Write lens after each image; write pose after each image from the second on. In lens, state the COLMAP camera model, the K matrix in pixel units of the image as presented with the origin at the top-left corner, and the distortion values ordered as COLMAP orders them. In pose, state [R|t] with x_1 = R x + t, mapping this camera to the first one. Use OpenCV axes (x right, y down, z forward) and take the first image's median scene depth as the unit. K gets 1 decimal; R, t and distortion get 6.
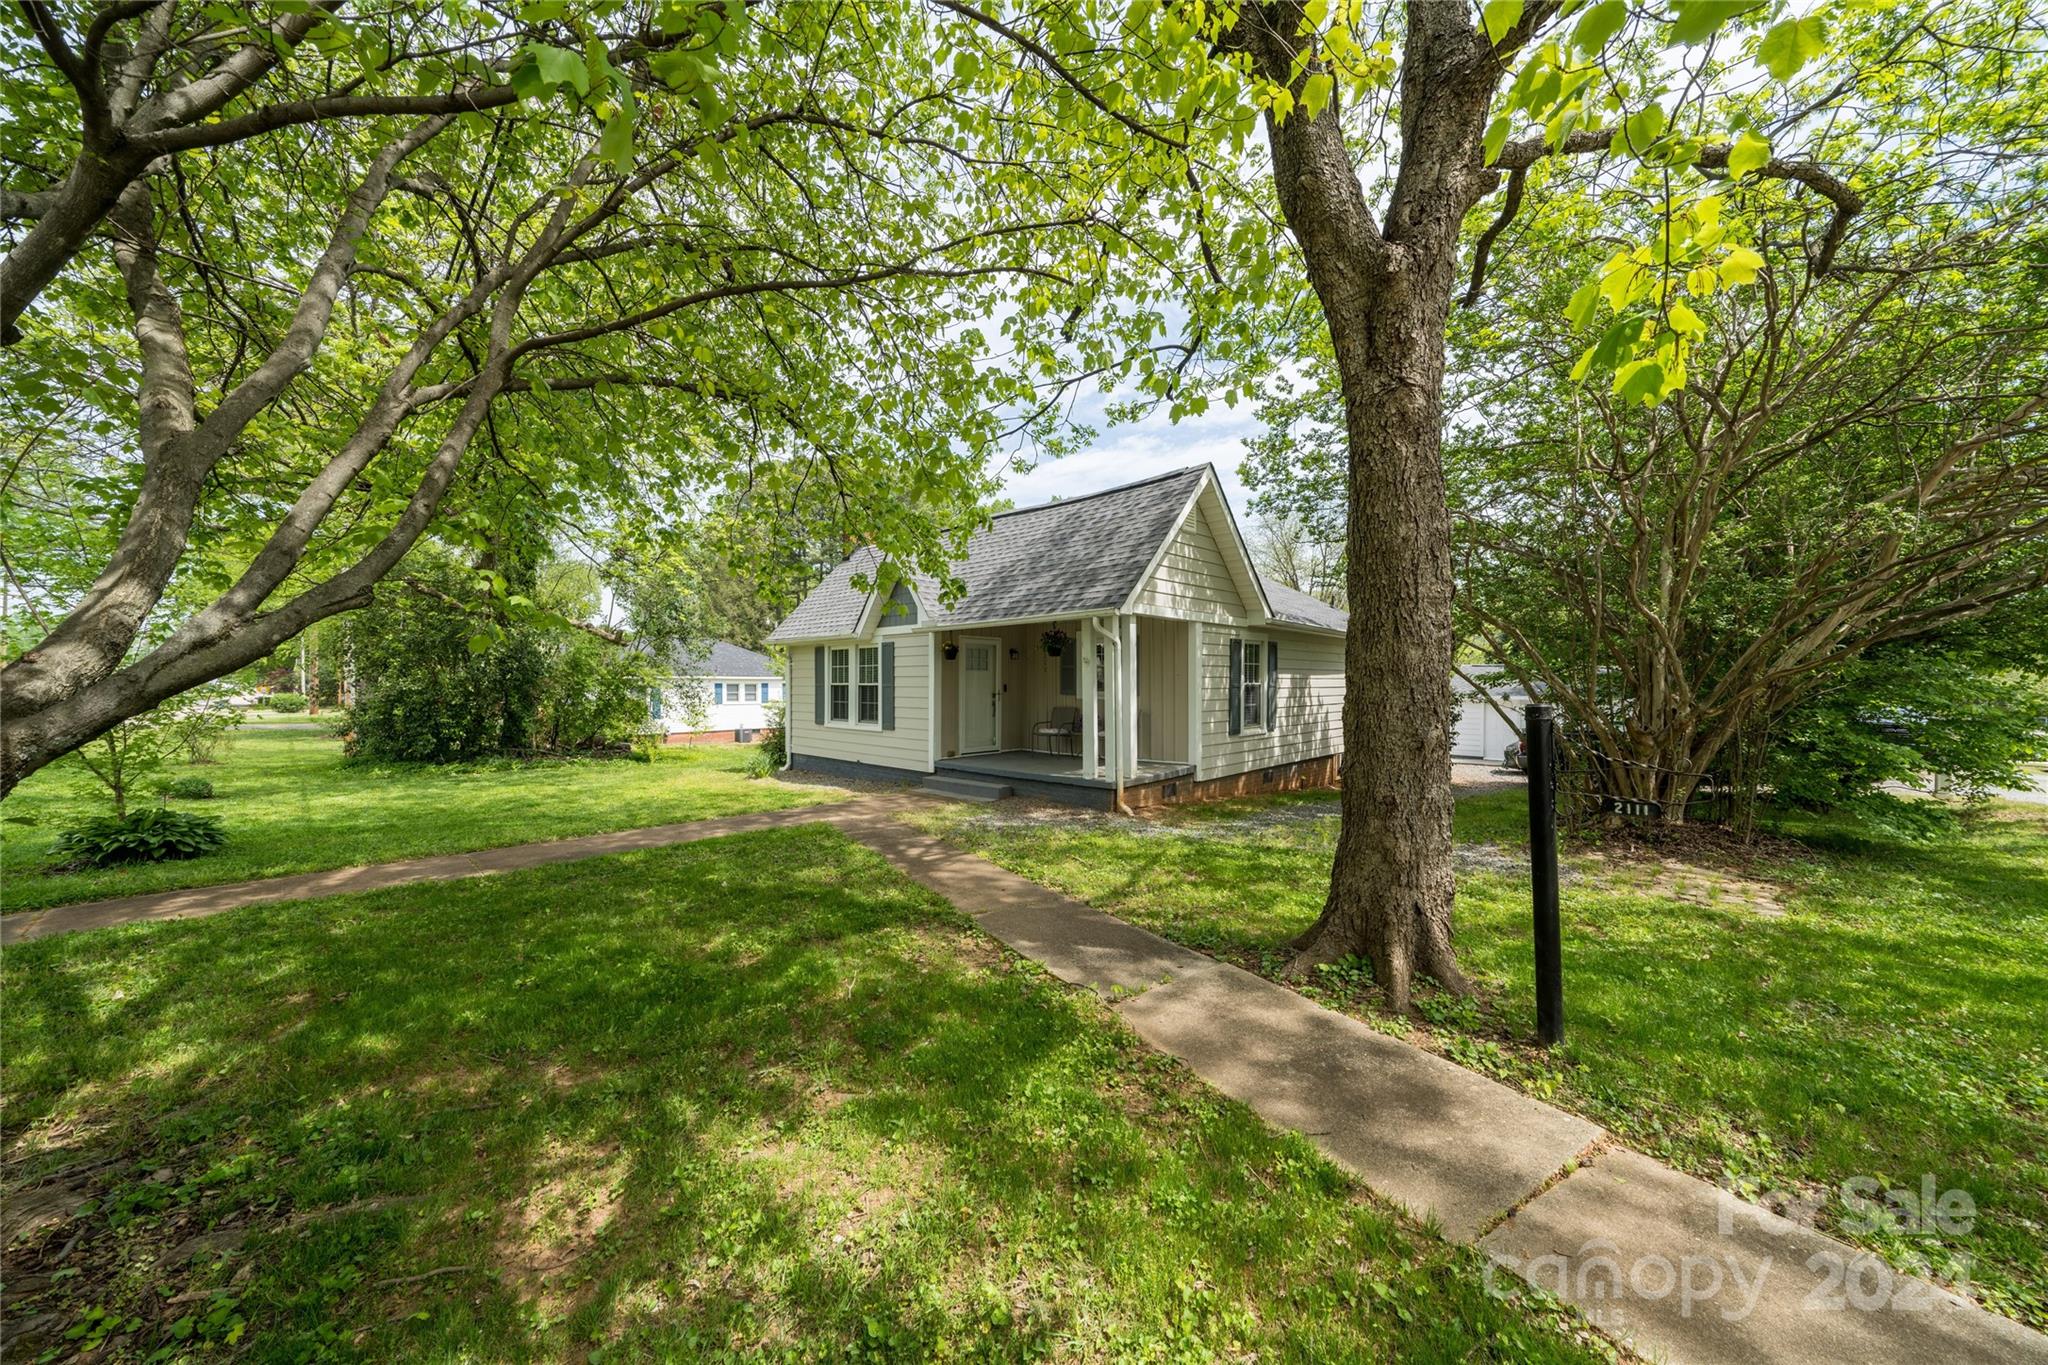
lens RADIAL K [[707.3, 0, 1032.8], [0, 707.3, 674.0], [0, 0, 1]] dist [-0.001602, 0.000044]
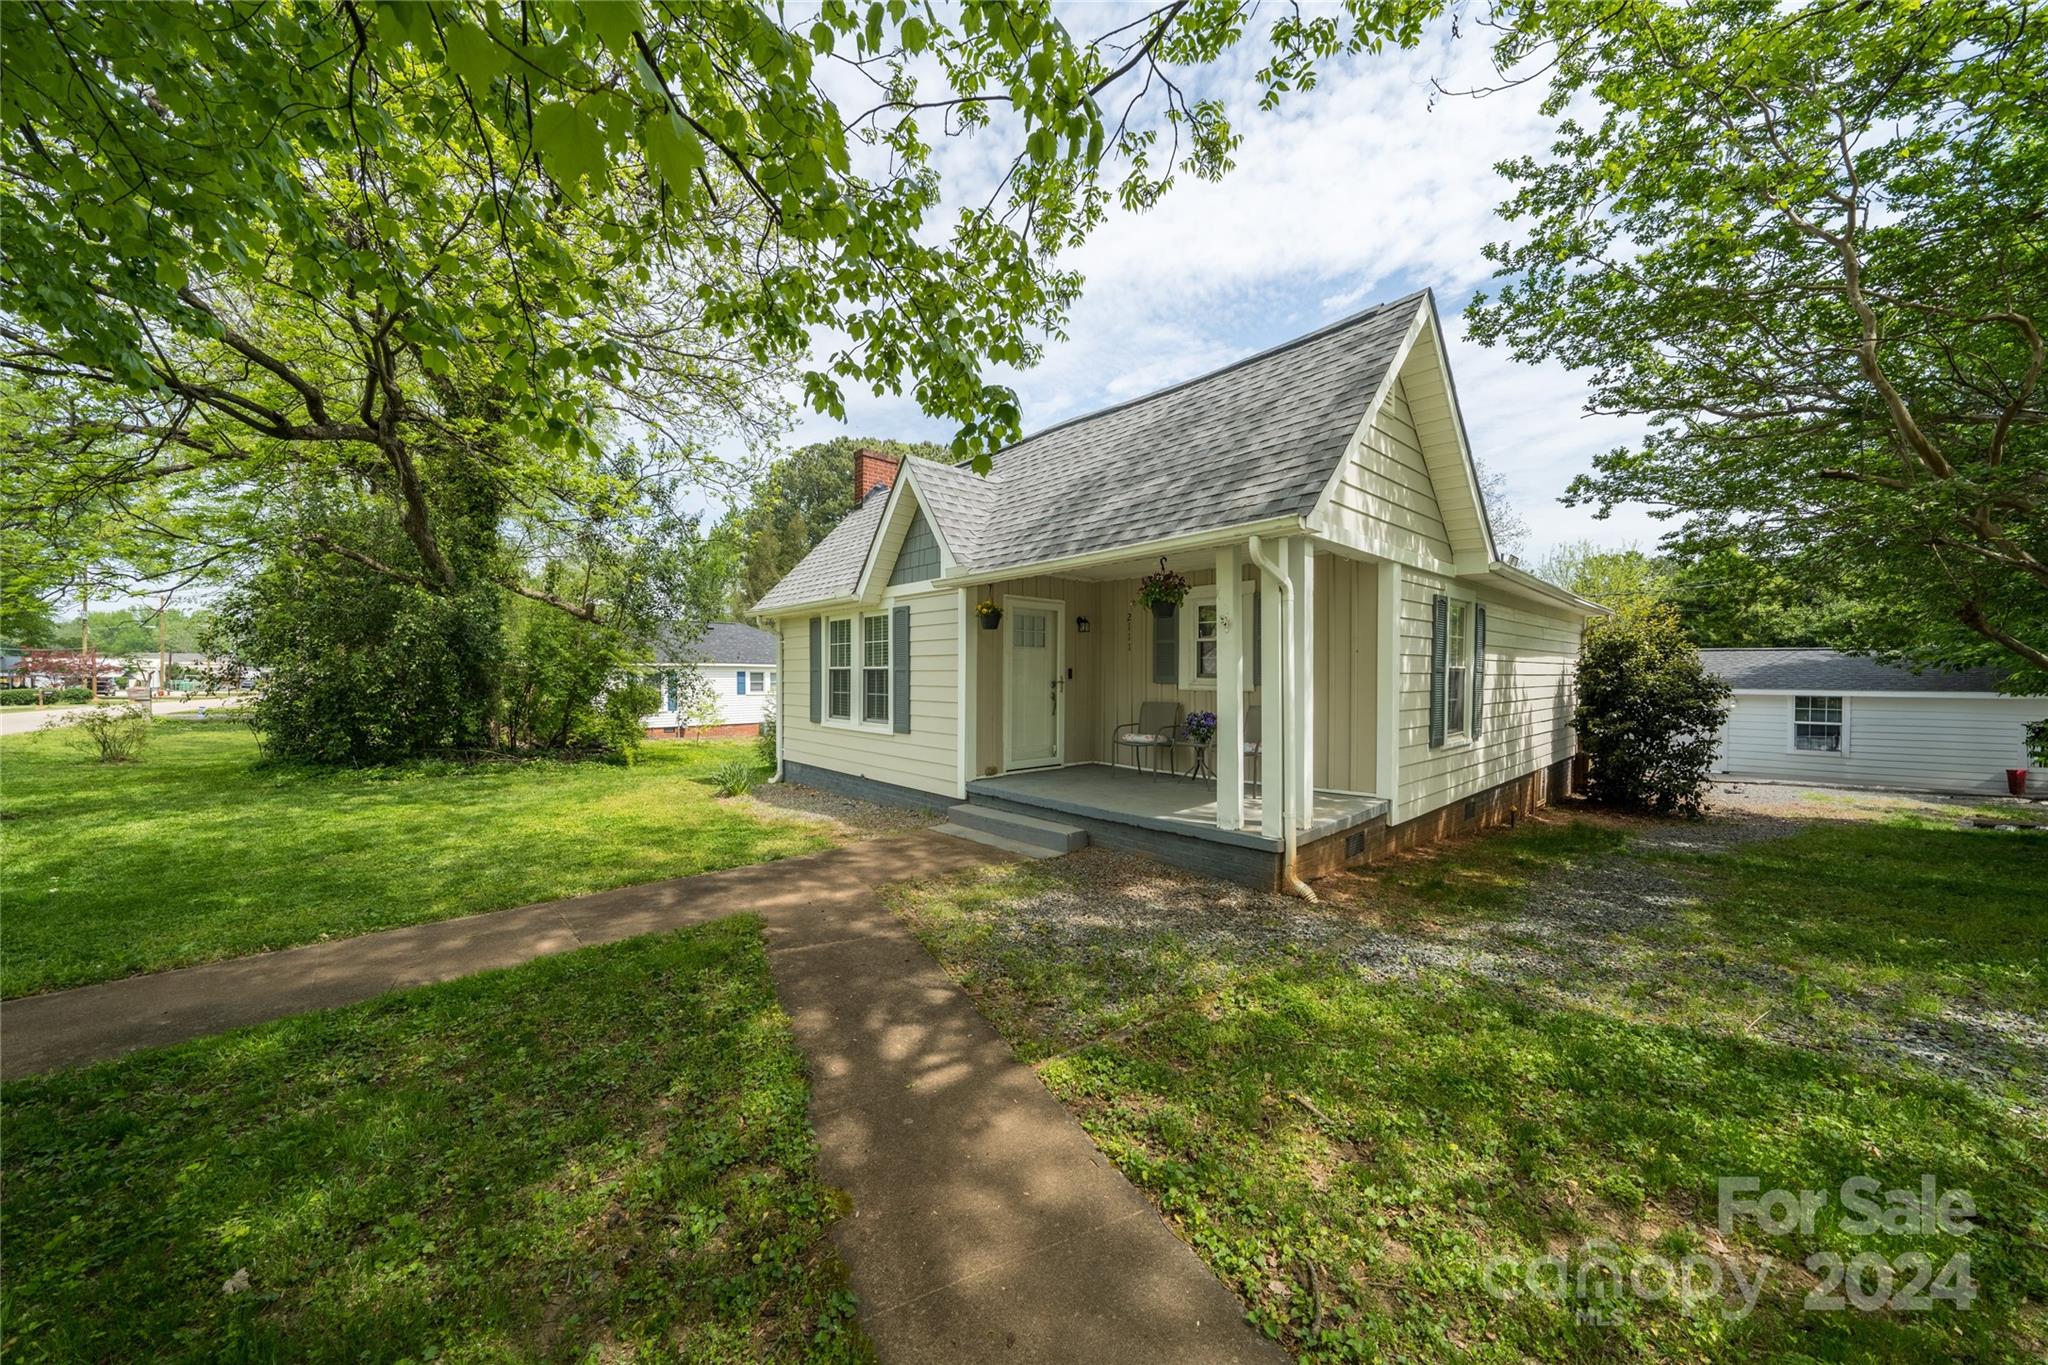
lens RADIAL K [[707.3, 0, 1026.1], [0, 707.3, 675.2], [0, 0, 1]] dist [-0.001602, 0.000044]
pose [[0.997389, 0.003176, -0.072140, -0.032637], [-0.002197, 0.999904, 0.013645, 0.012437], [0.072176, -0.013451, 0.997301, 0.316555]]
